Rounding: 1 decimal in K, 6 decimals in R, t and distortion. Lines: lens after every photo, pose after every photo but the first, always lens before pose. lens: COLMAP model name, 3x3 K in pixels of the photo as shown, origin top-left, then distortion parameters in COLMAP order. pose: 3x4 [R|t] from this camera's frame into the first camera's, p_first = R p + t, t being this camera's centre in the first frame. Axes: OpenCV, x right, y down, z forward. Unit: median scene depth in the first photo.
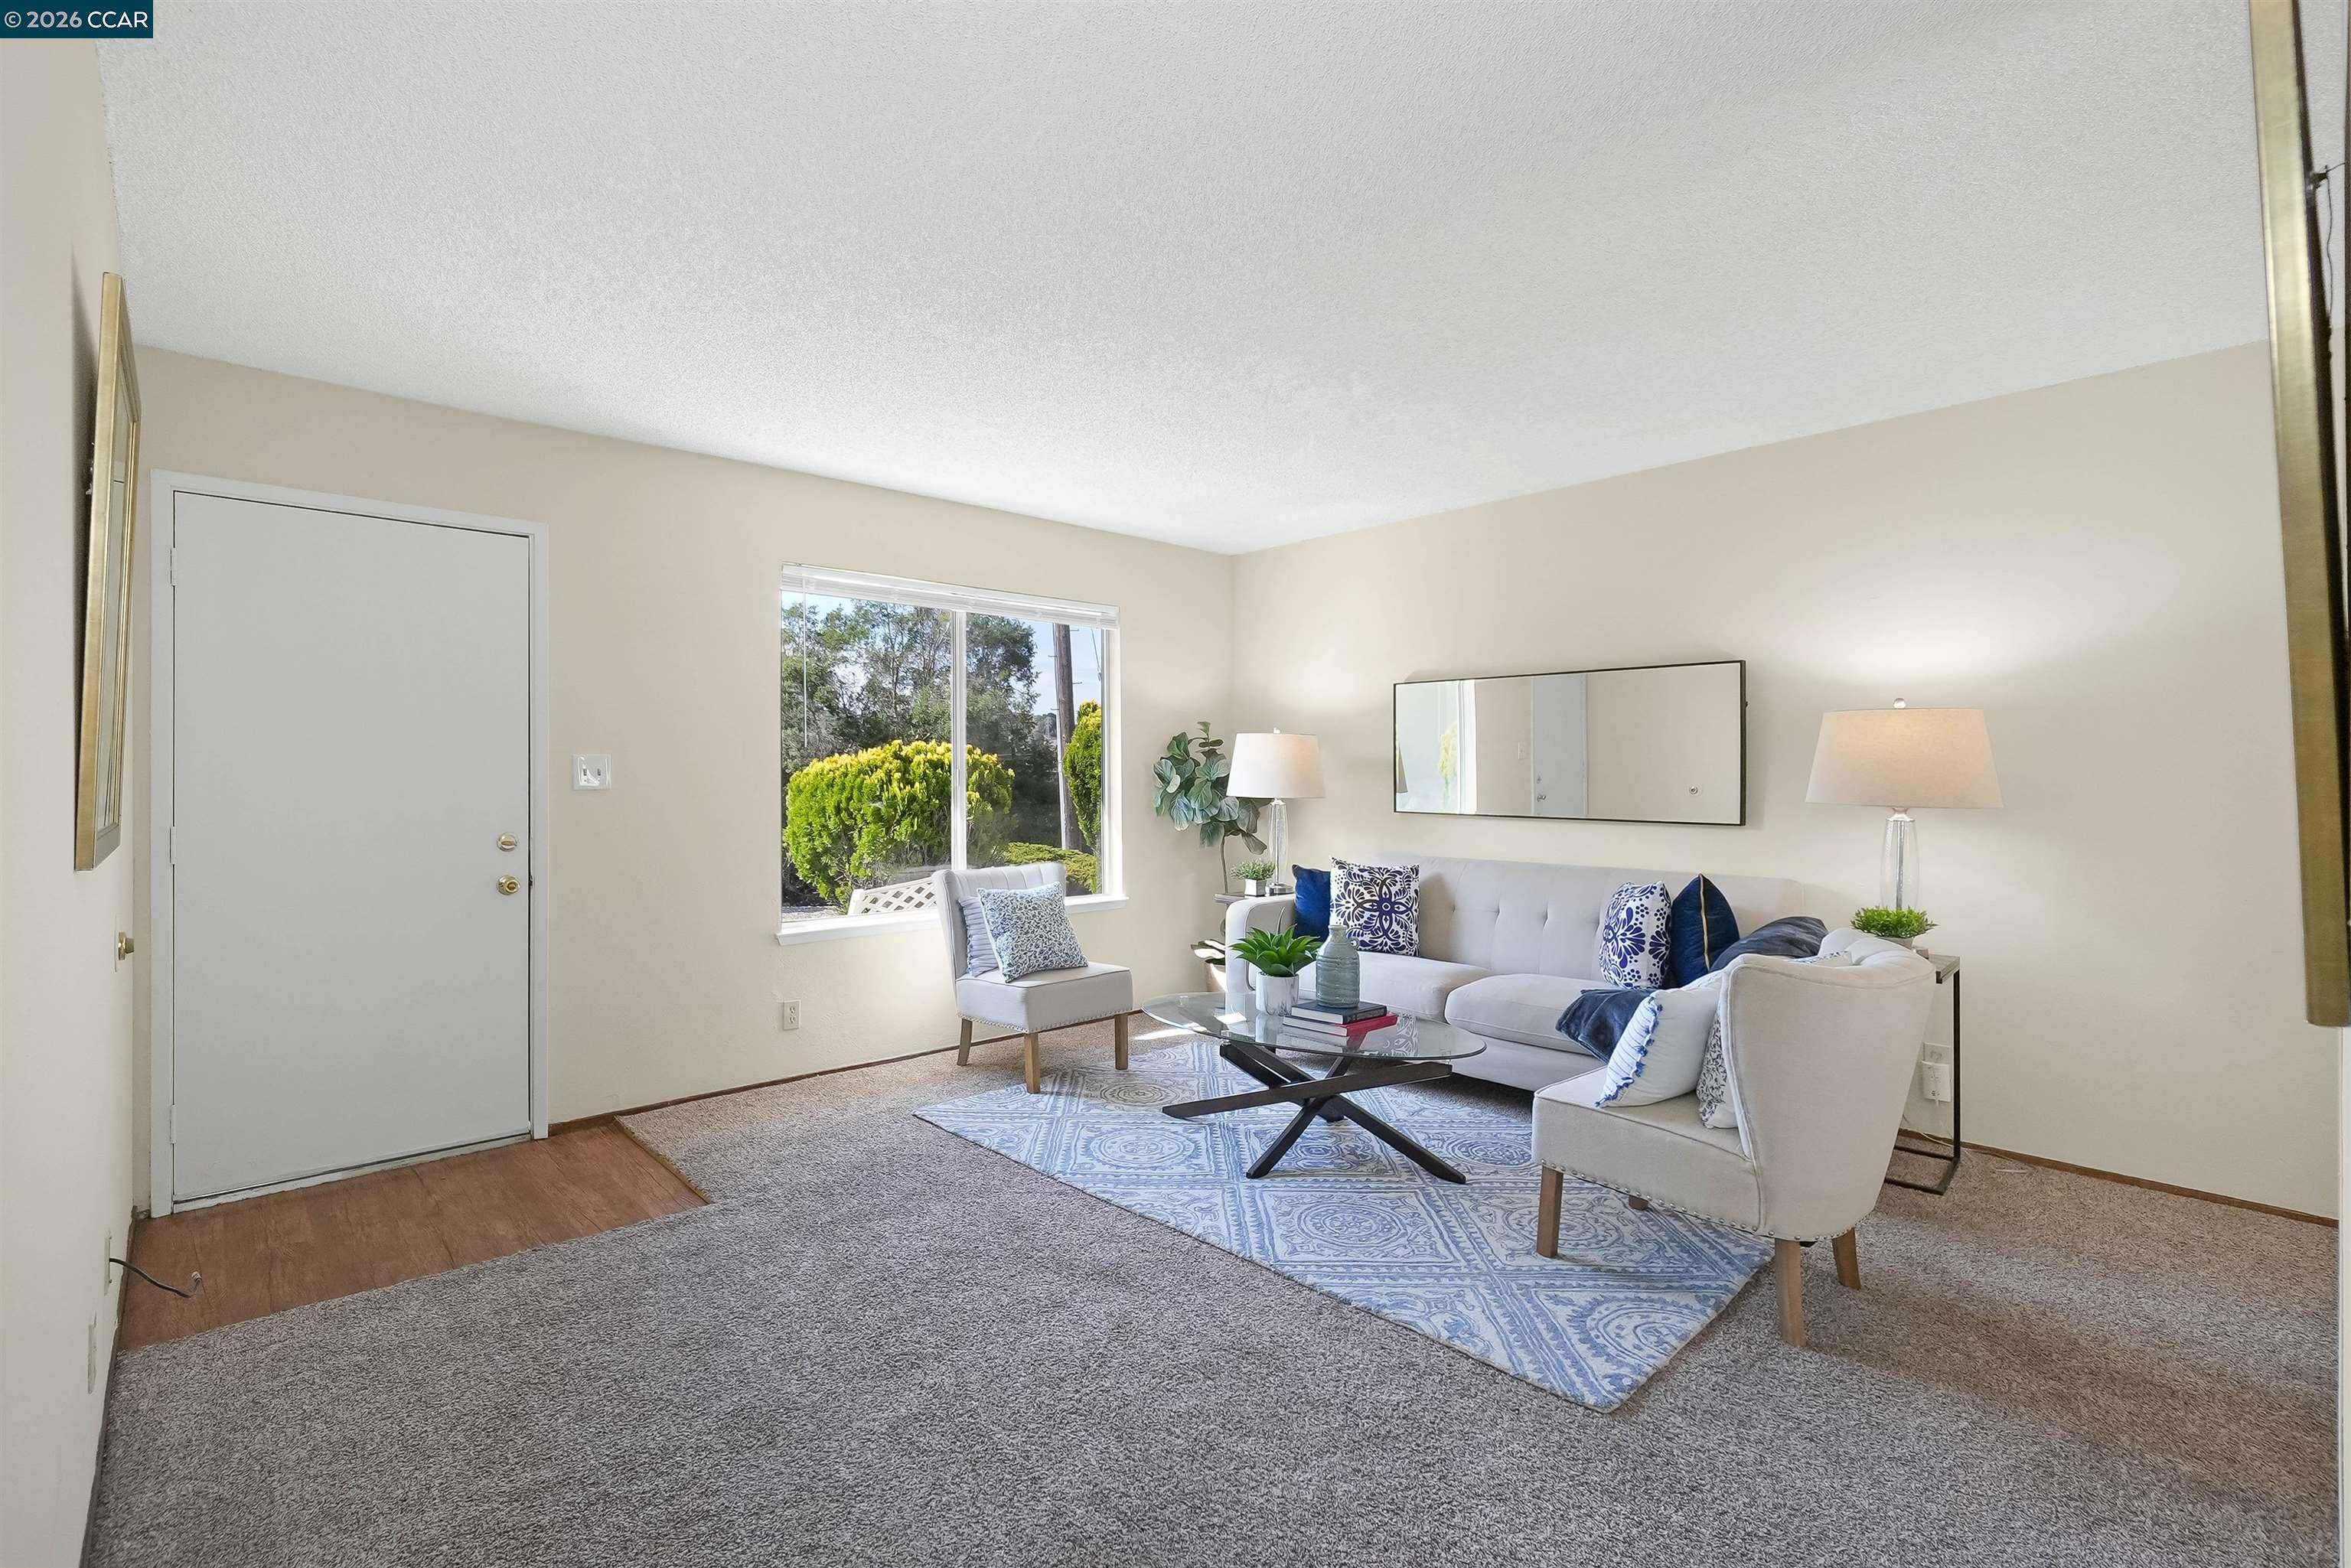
lens RADIAL K [[1018.1, 0, 1134.0], [0, 1018.1, 780.2], [0, 0, 1]] dist [-0.002366, 0.001148]
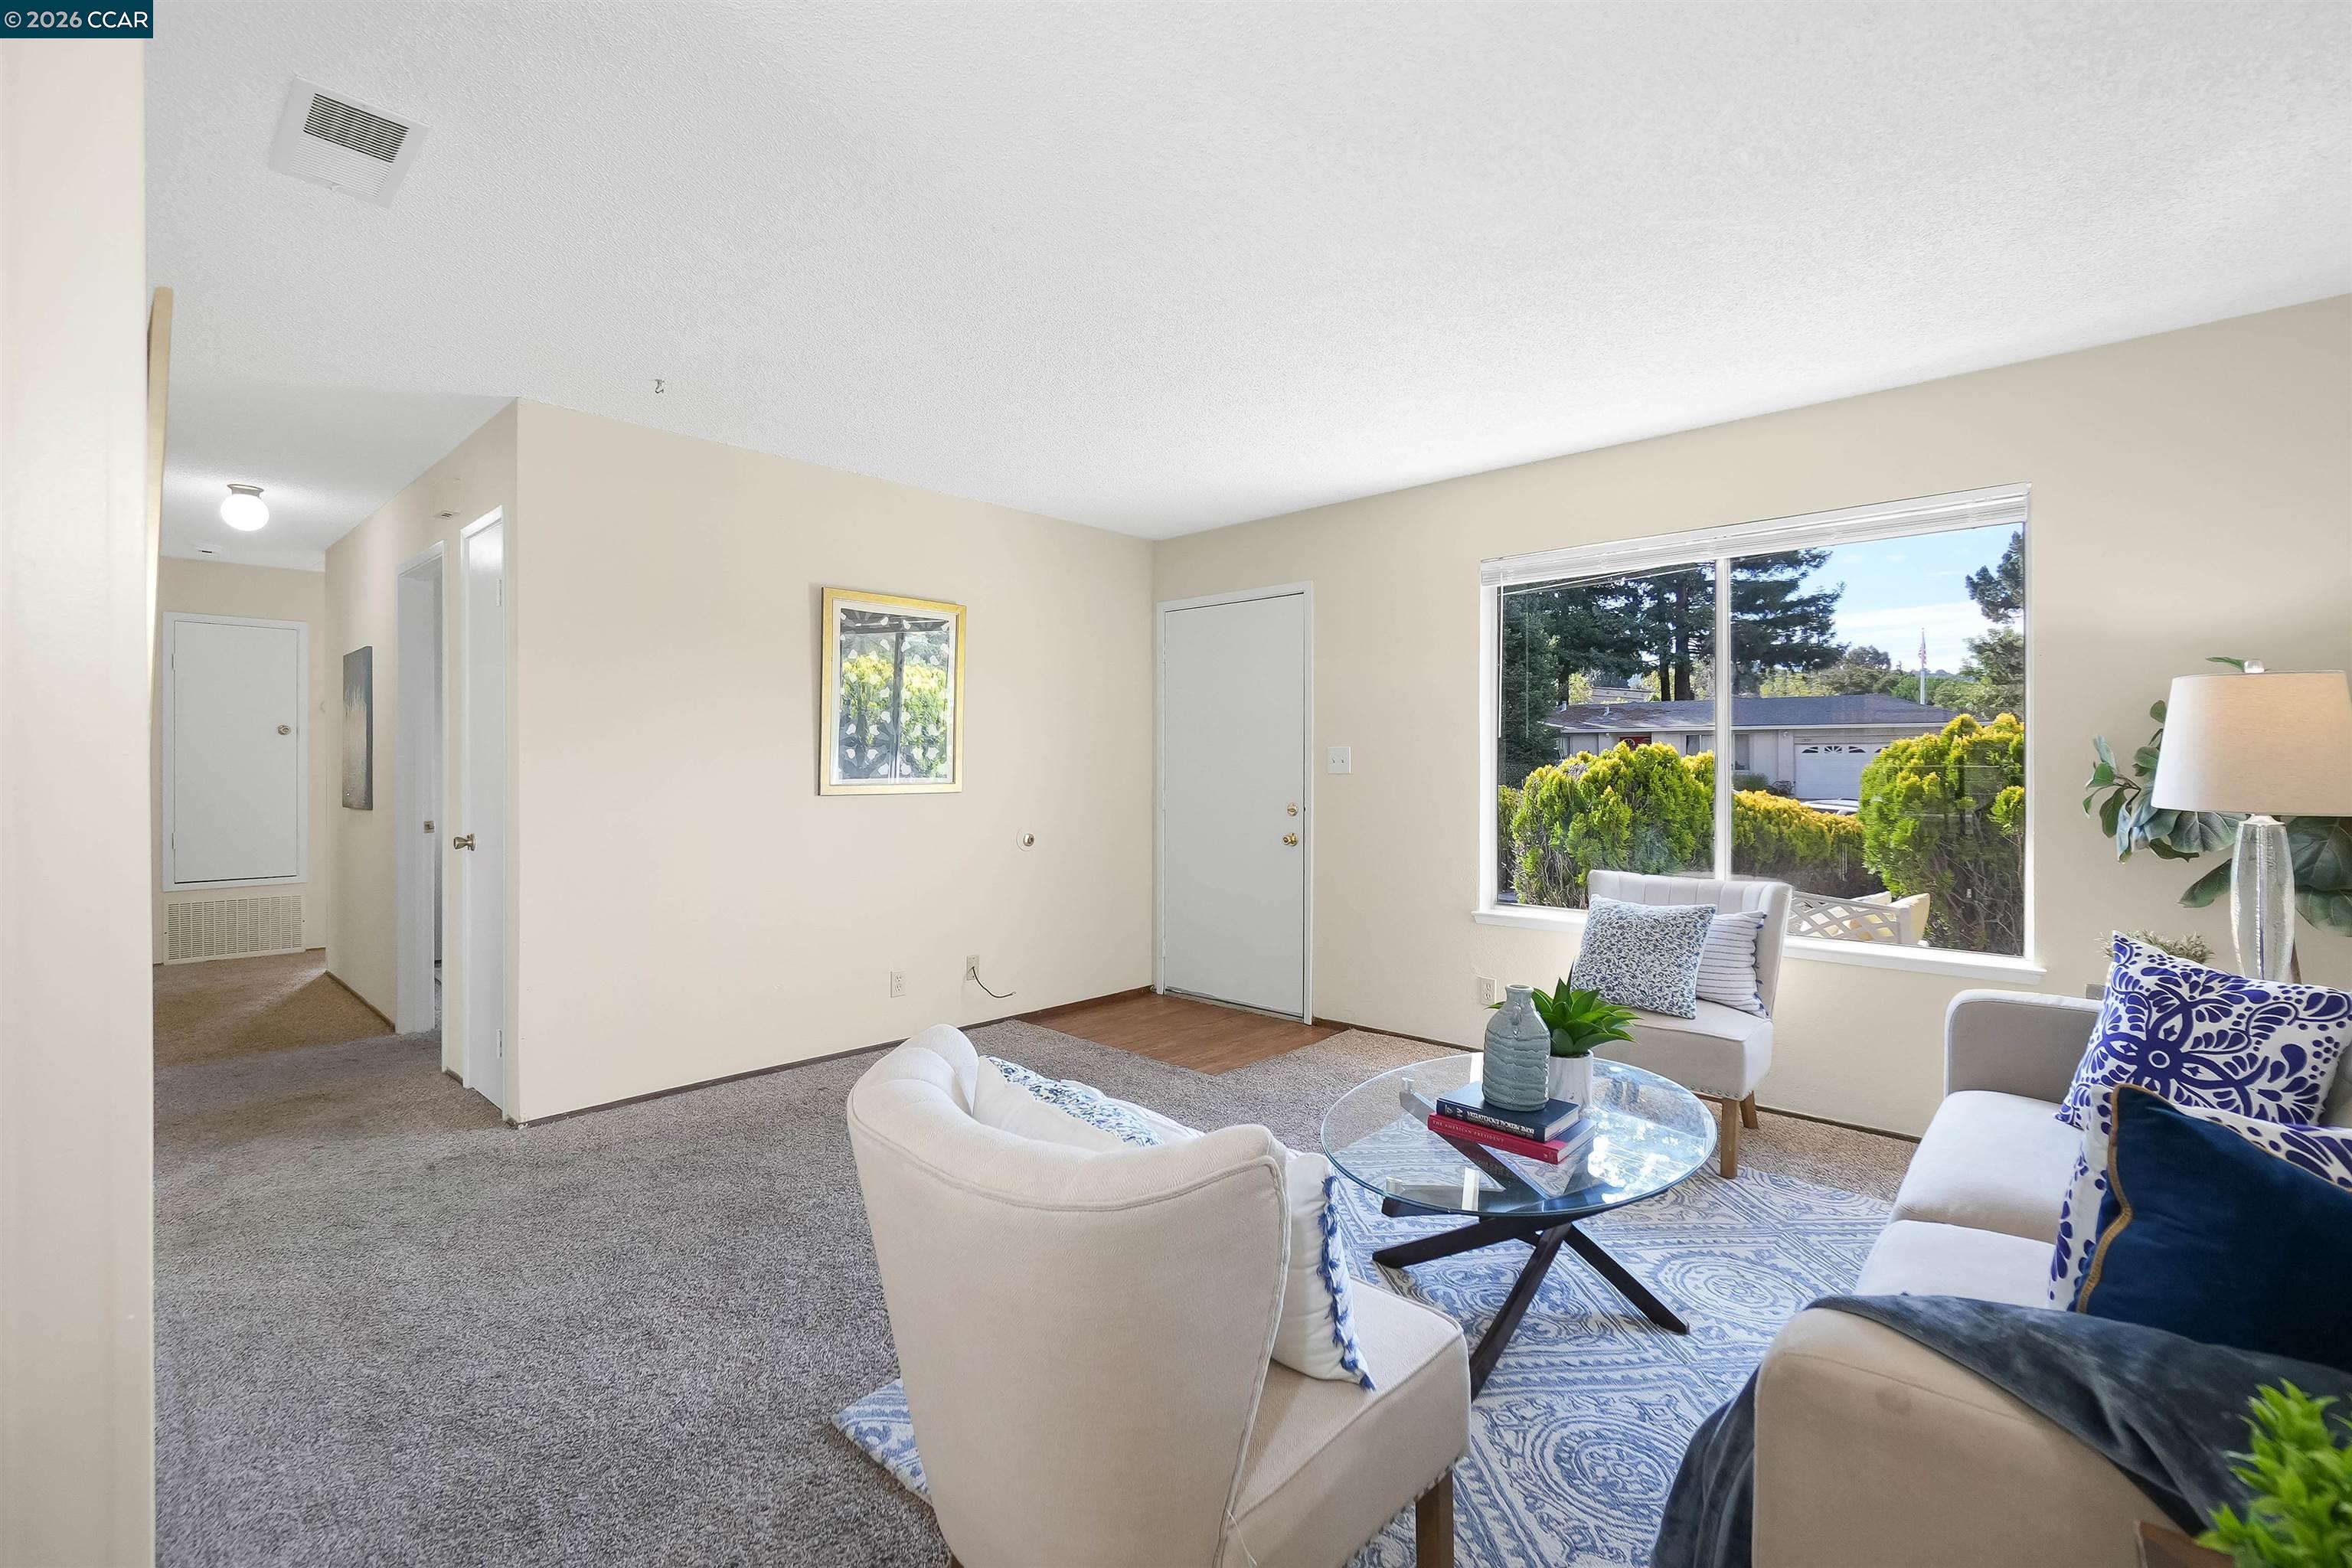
lens RADIAL K [[1030.3, 0, 1178.4], [0, 1030.3, 774.5], [0, 0, 1]] dist [-0.003992, 0.002591]
pose [[0.127577, 0.010940, -0.991768, 0.714345], [-0.004810, 0.999934, 0.010411, -0.002442], [0.991817, 0.003442, 0.127621, 0.583791]]
